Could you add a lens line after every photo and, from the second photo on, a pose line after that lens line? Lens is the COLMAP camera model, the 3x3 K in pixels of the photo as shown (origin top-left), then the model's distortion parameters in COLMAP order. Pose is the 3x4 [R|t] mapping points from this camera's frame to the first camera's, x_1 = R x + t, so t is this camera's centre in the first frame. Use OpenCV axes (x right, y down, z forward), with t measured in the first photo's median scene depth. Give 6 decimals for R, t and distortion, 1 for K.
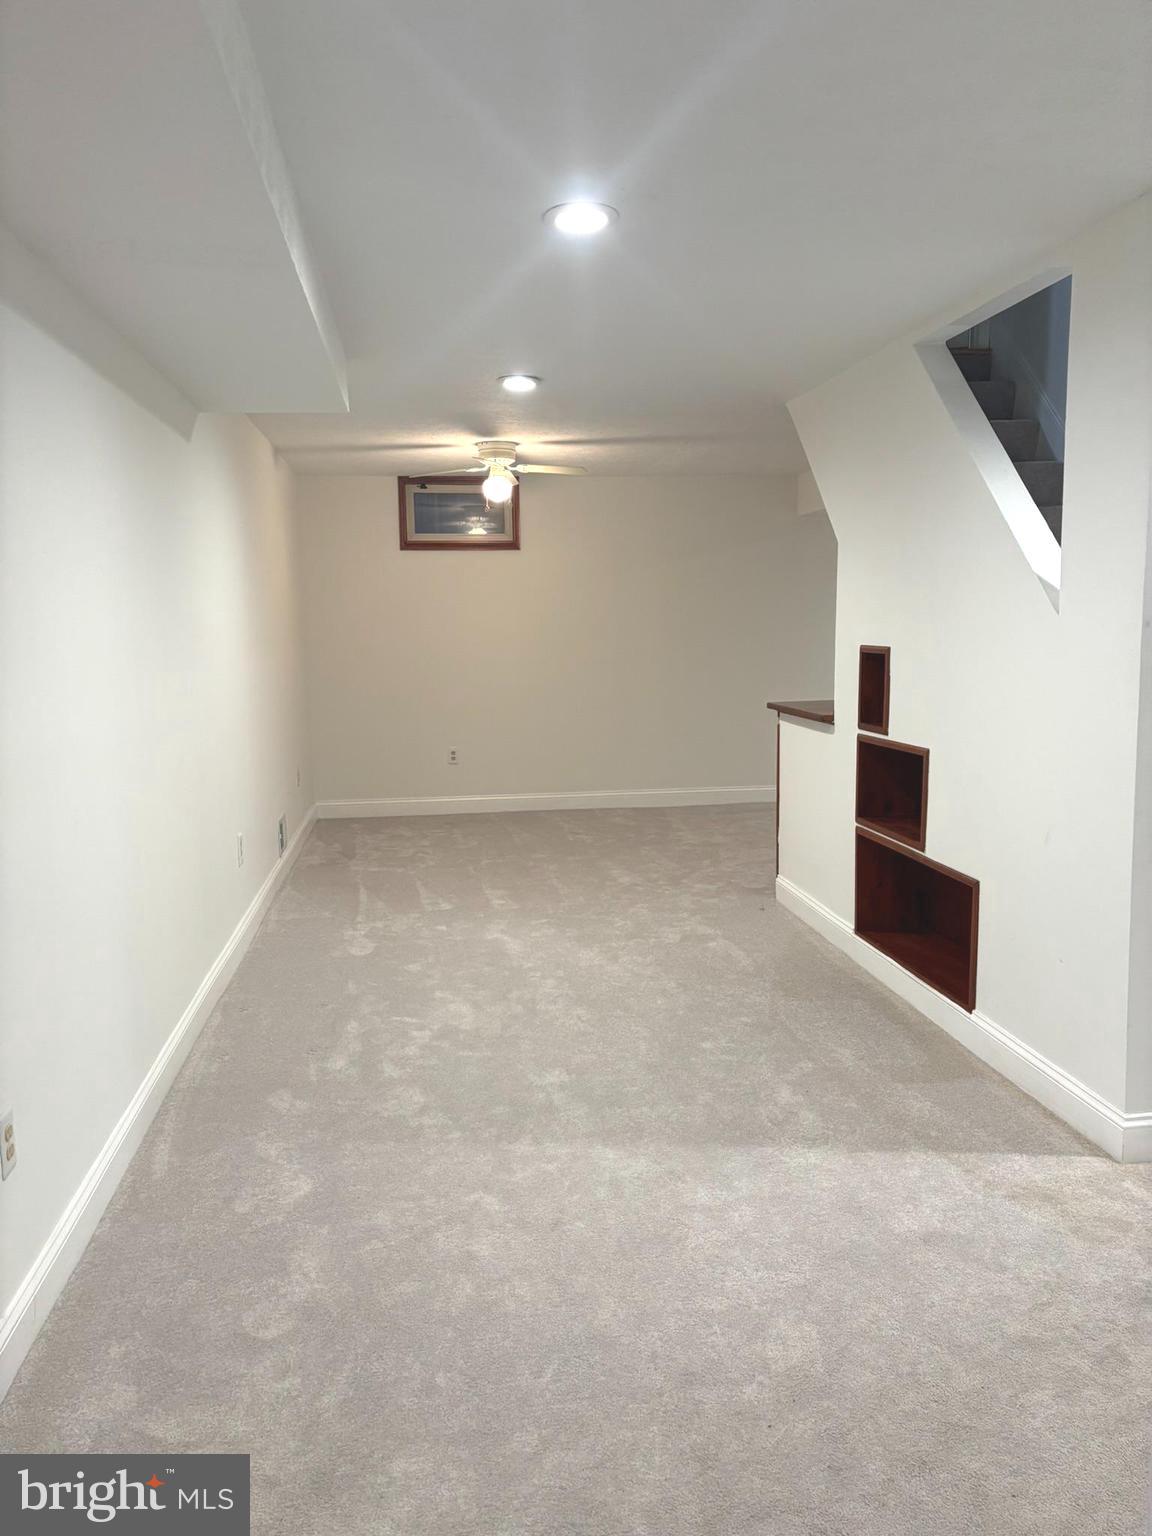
lens RADIAL K [[1067.3, 0, 576.0], [0, 1067.3, 768.0], [0, 0, 1]] dist [0.002814, -0.043820]
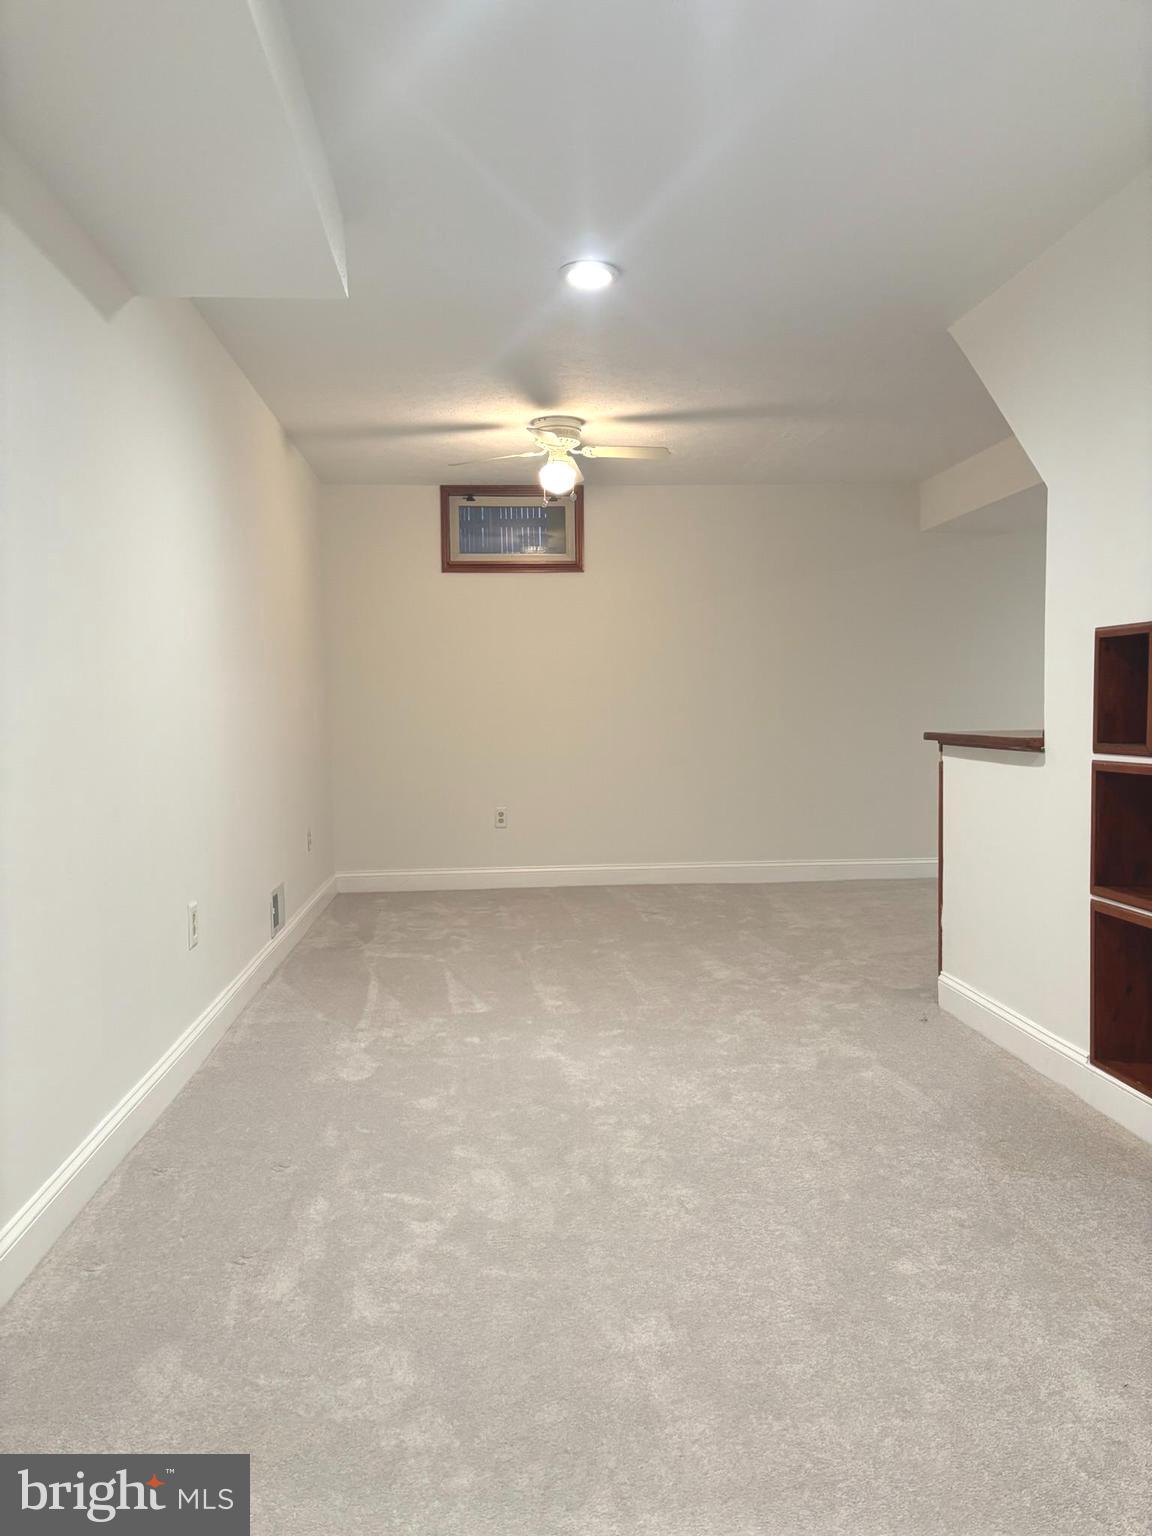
lens RADIAL K [[1067.3, 0, 576.0], [0, 1067.3, 768.0], [0, 0, 1]] dist [0.002814, -0.043820]
pose [[0.998543, 0.004933, -0.053730, -0.022532], [-0.009286, 0.996666, -0.081064, 0.029244], [0.053151, 0.081445, 0.995260, 0.315087]]
